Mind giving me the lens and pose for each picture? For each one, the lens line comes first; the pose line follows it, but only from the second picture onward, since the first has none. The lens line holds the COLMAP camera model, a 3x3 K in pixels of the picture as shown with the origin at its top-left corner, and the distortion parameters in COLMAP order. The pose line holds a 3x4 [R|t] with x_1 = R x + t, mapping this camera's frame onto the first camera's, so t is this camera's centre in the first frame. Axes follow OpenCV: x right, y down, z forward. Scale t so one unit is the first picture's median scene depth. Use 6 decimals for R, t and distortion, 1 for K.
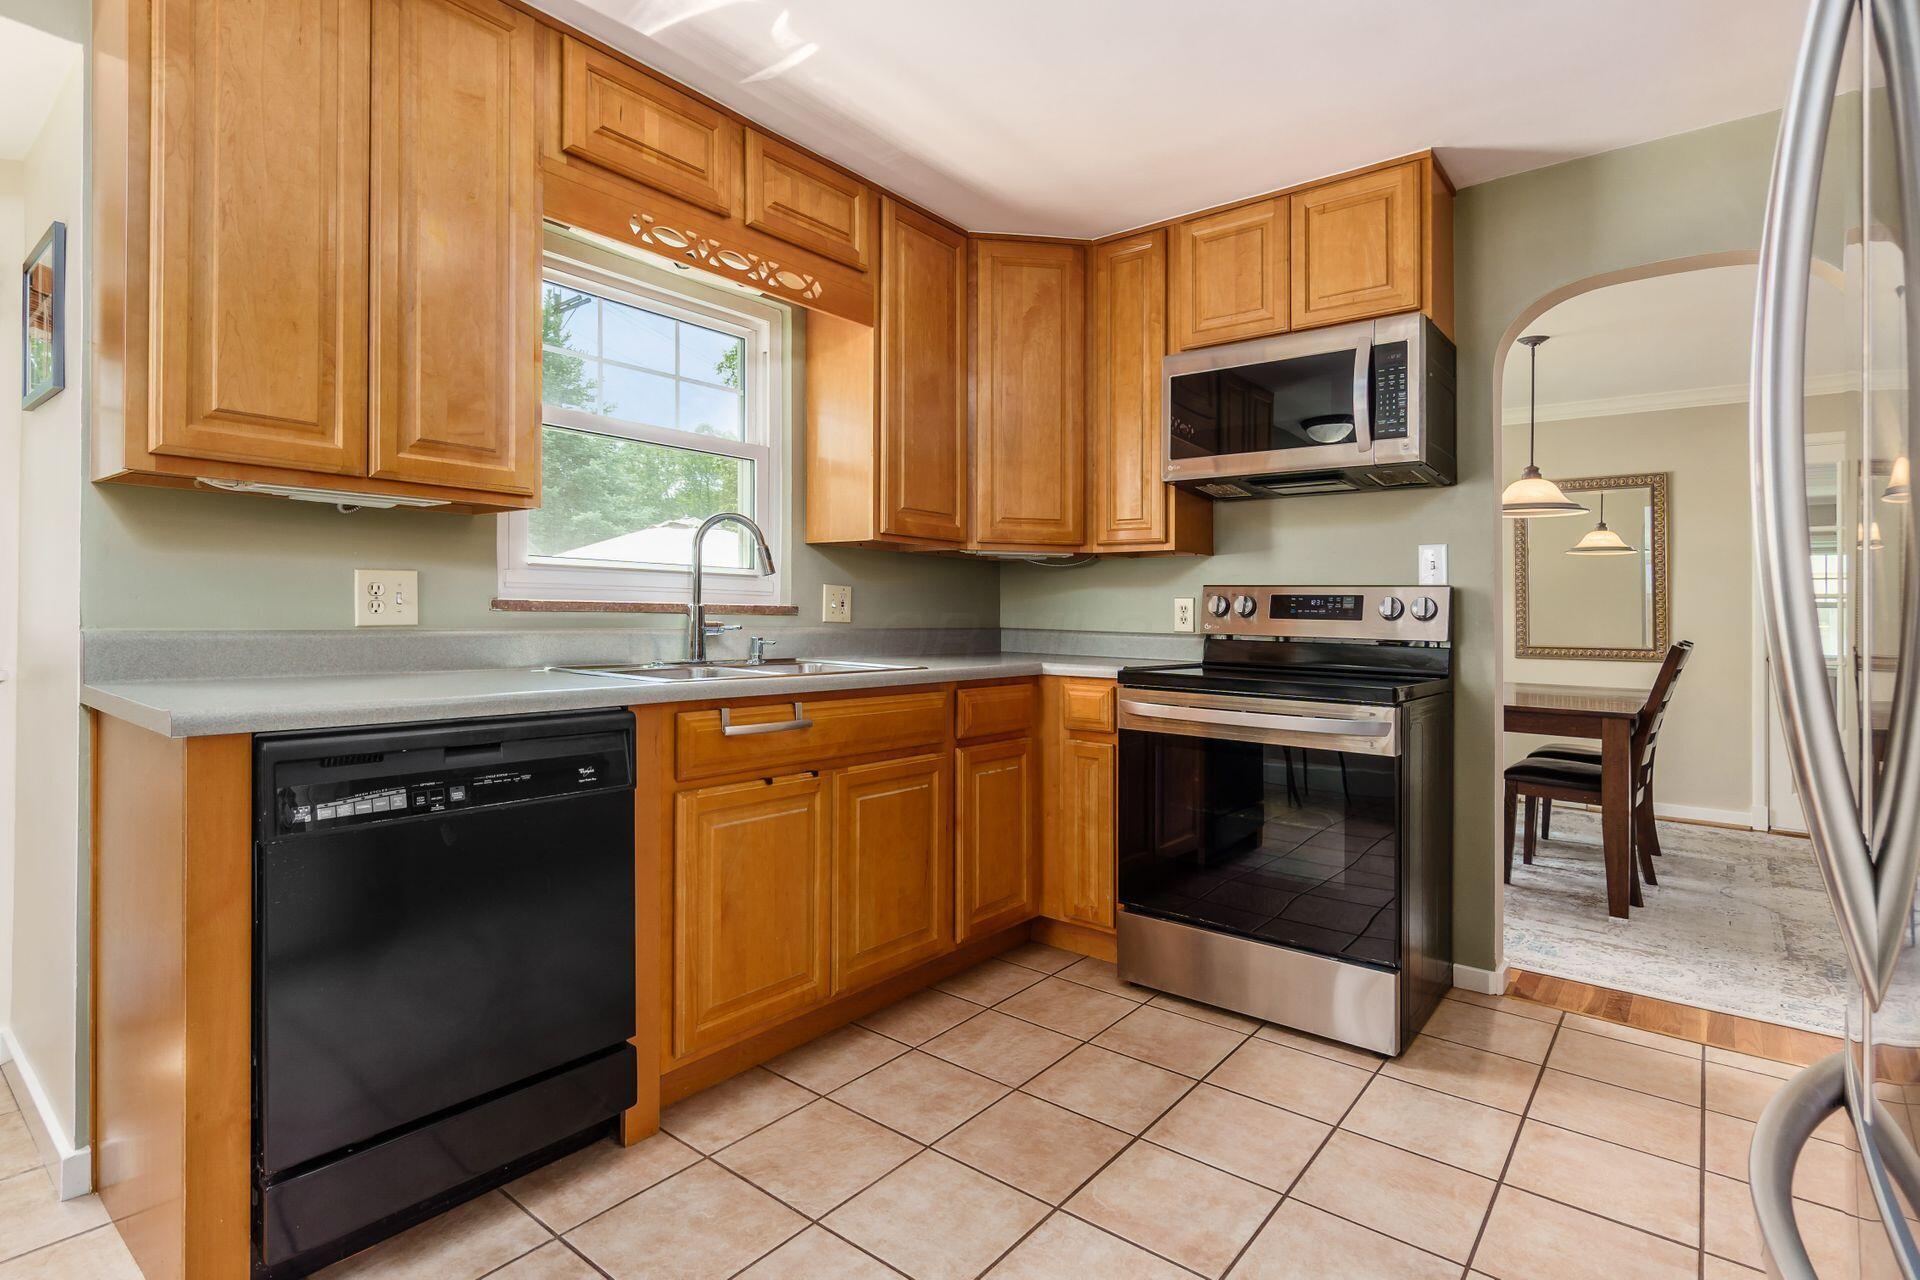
lens RADIAL K [[945.6, 0, 967.2], [0, 945.6, 584.8], [0, 0, 1]] dist [-0.003152, -0.000688]
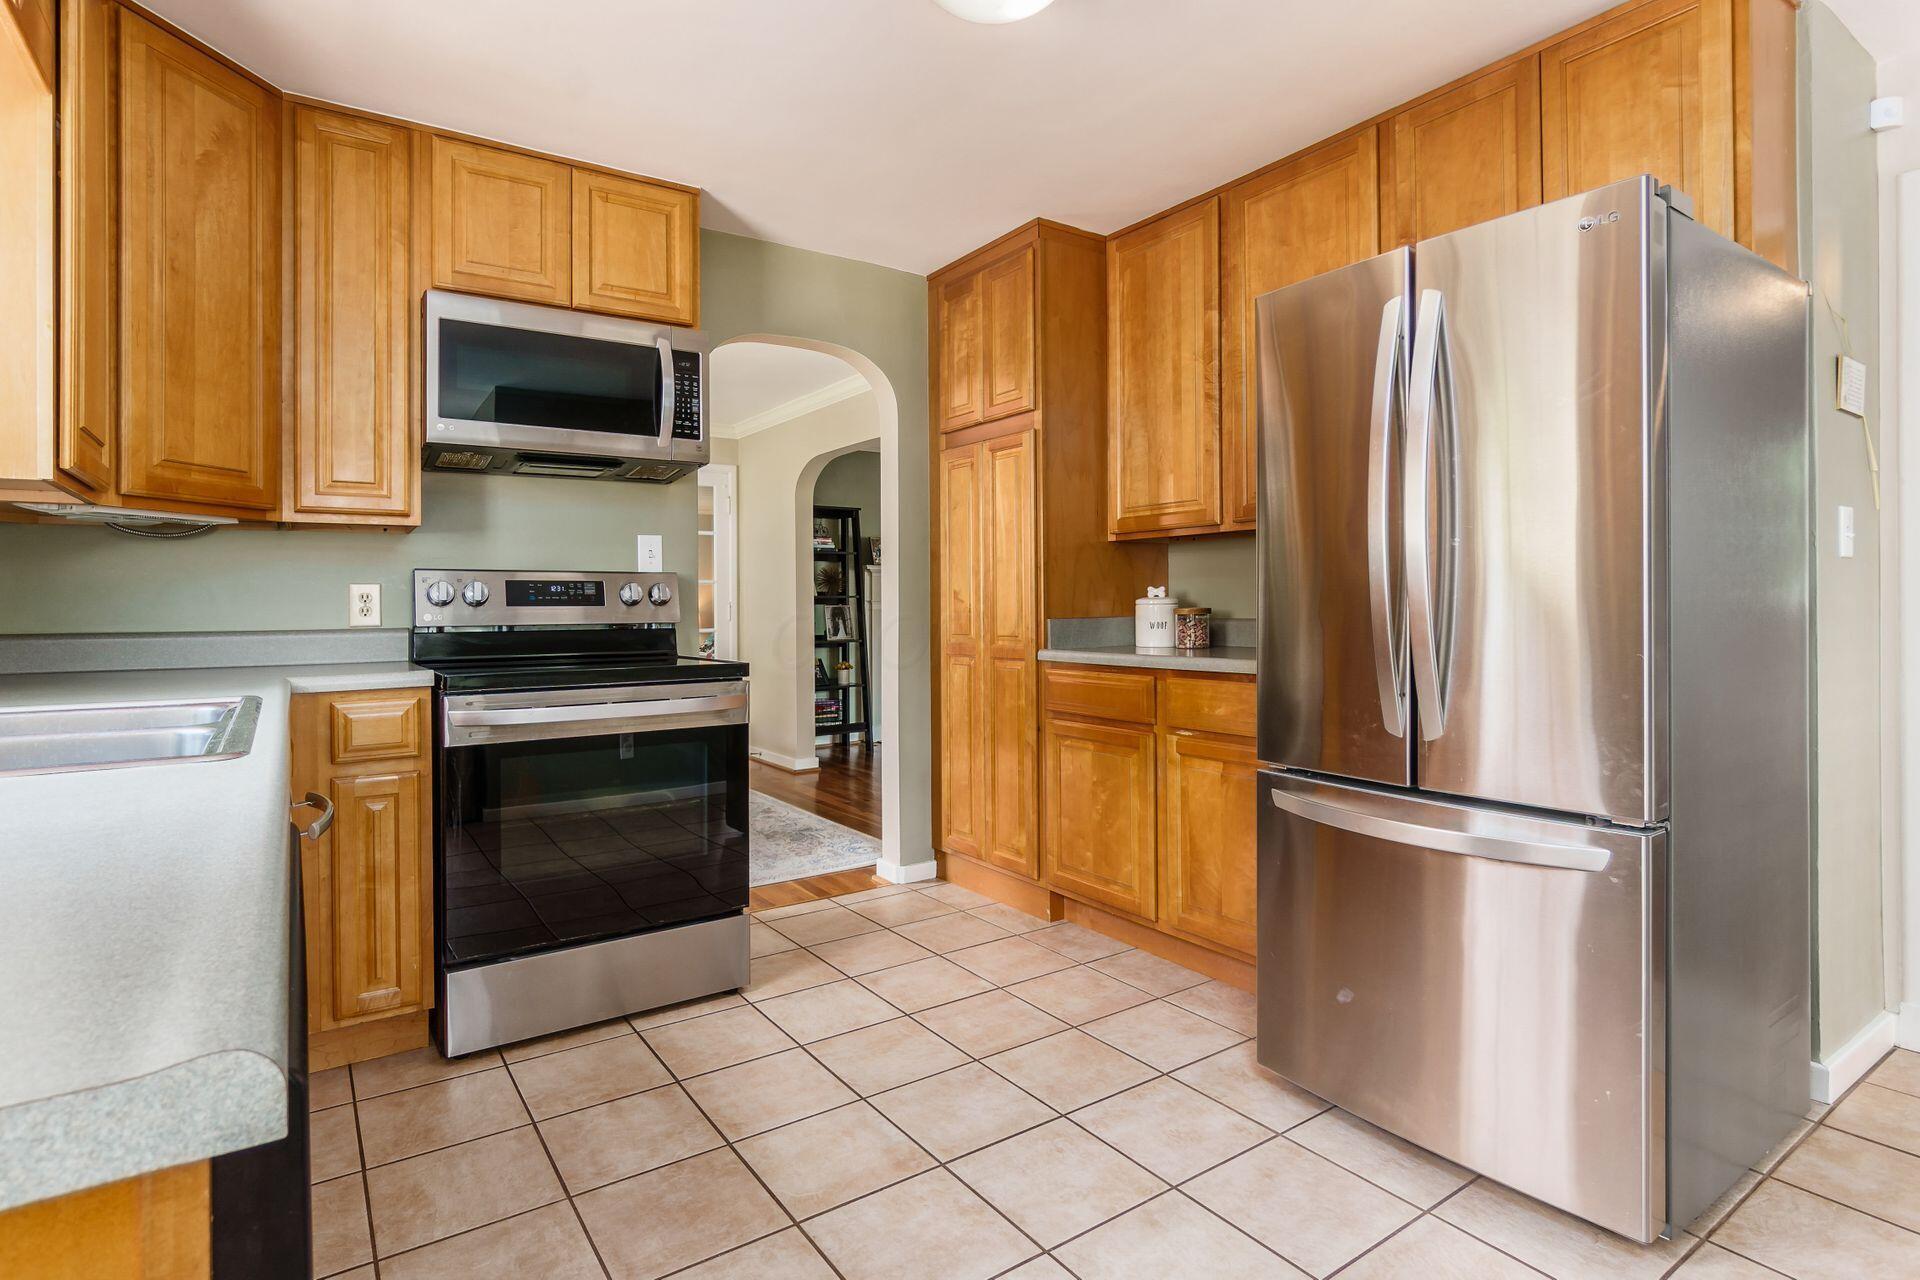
lens RADIAL K [[976.6, 0, 930.5], [0, 976.6, 563.2], [0, 0, 1]] dist [-0.005542, -0.000703]
pose [[0.305355, 0.018136, 0.952066, -0.489265], [-0.014896, 0.999787, -0.014267, 0.001148], [-0.952122, -0.009826, 0.305560, 0.344587]]
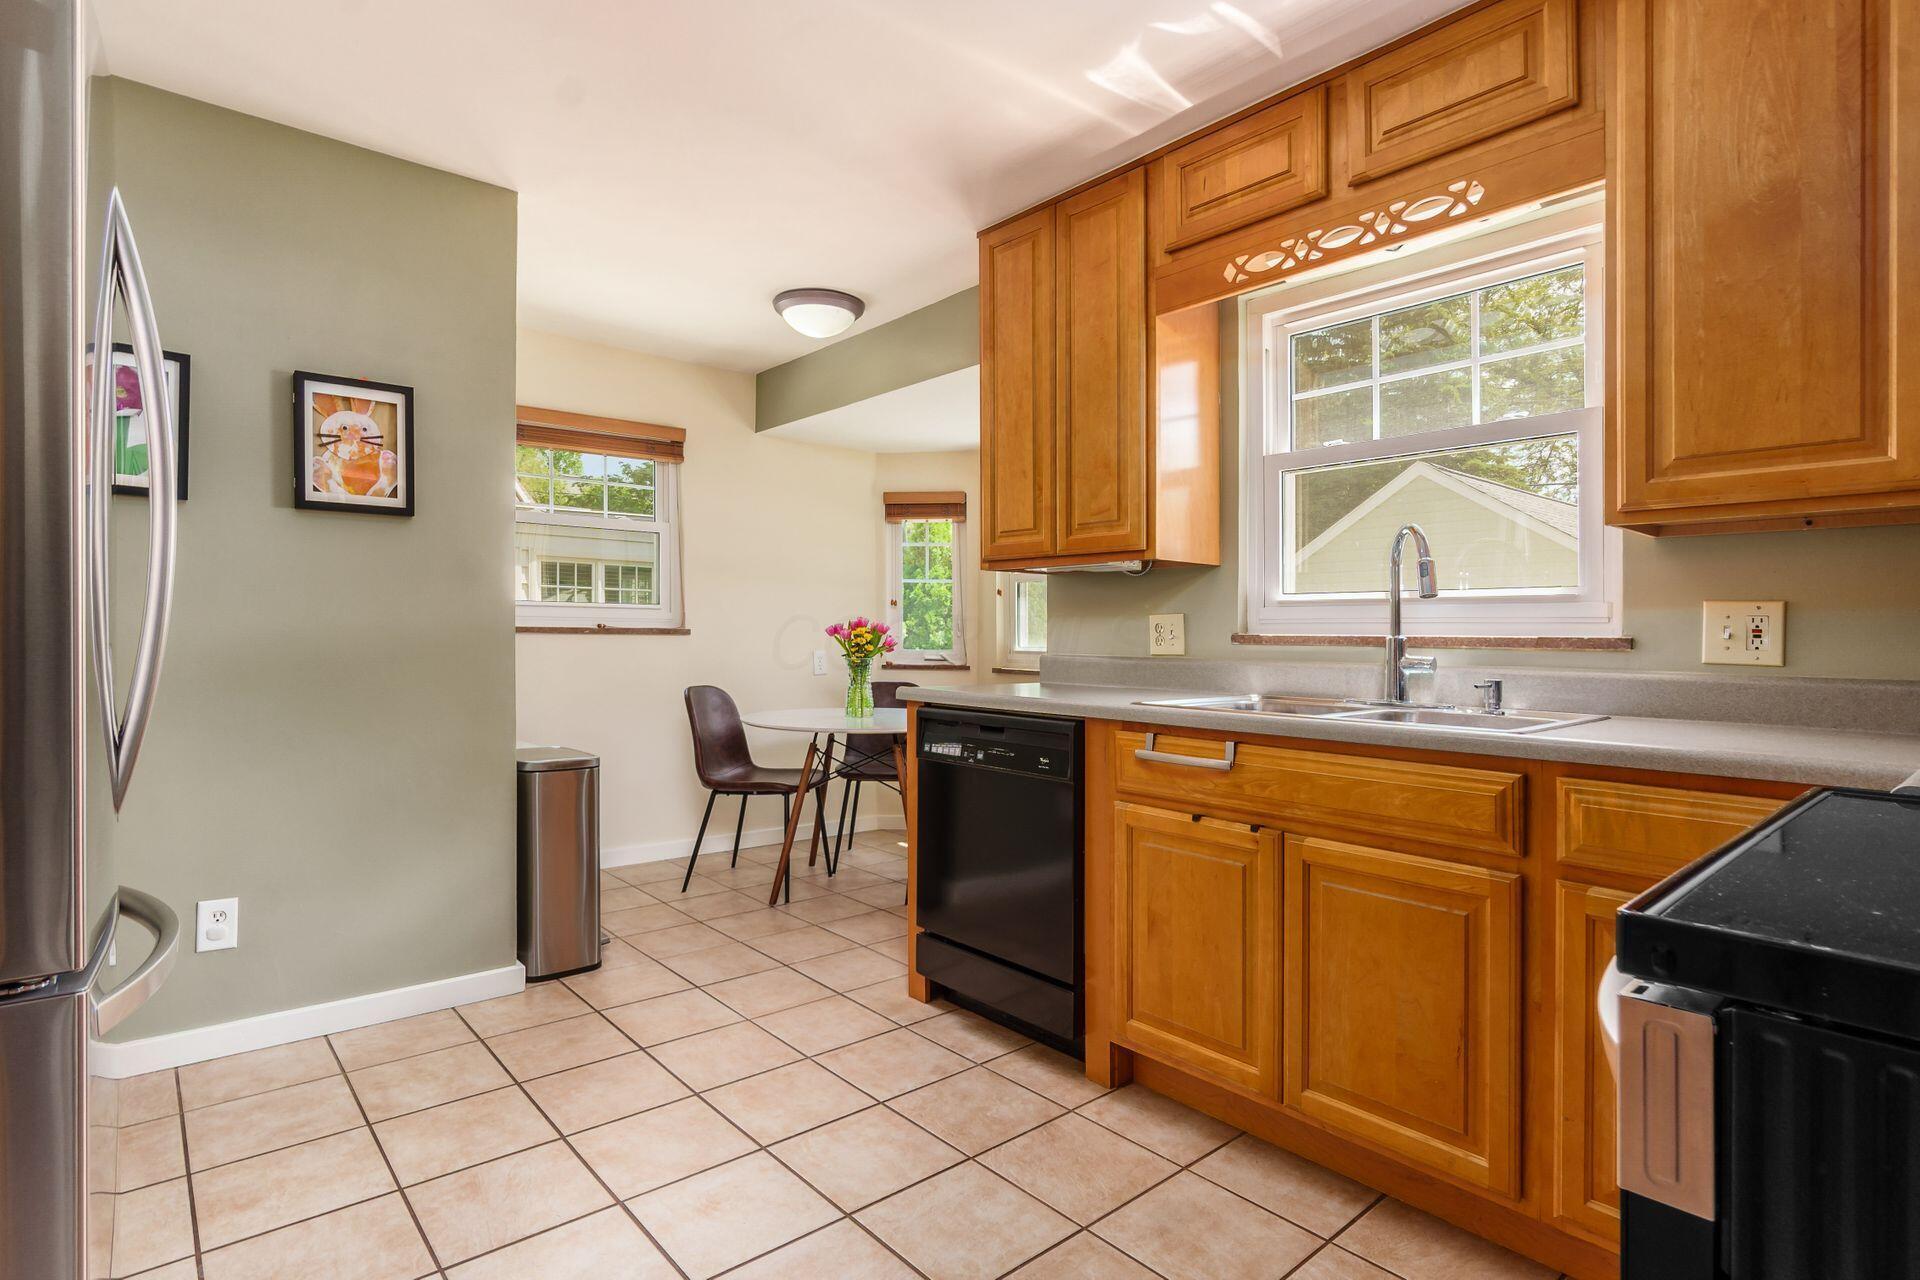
lens RADIAL K [[965.4, 0, 958.8], [0, 965.4, 652.6], [0, 0, 1]] dist [-0.000740, -0.000251]
pose [[-0.182623, -0.003251, -0.983178, 0.605656], [0.012150, 0.999911, -0.005563, 0.032873], [0.983108, -0.012961, -0.182567, 0.720012]]
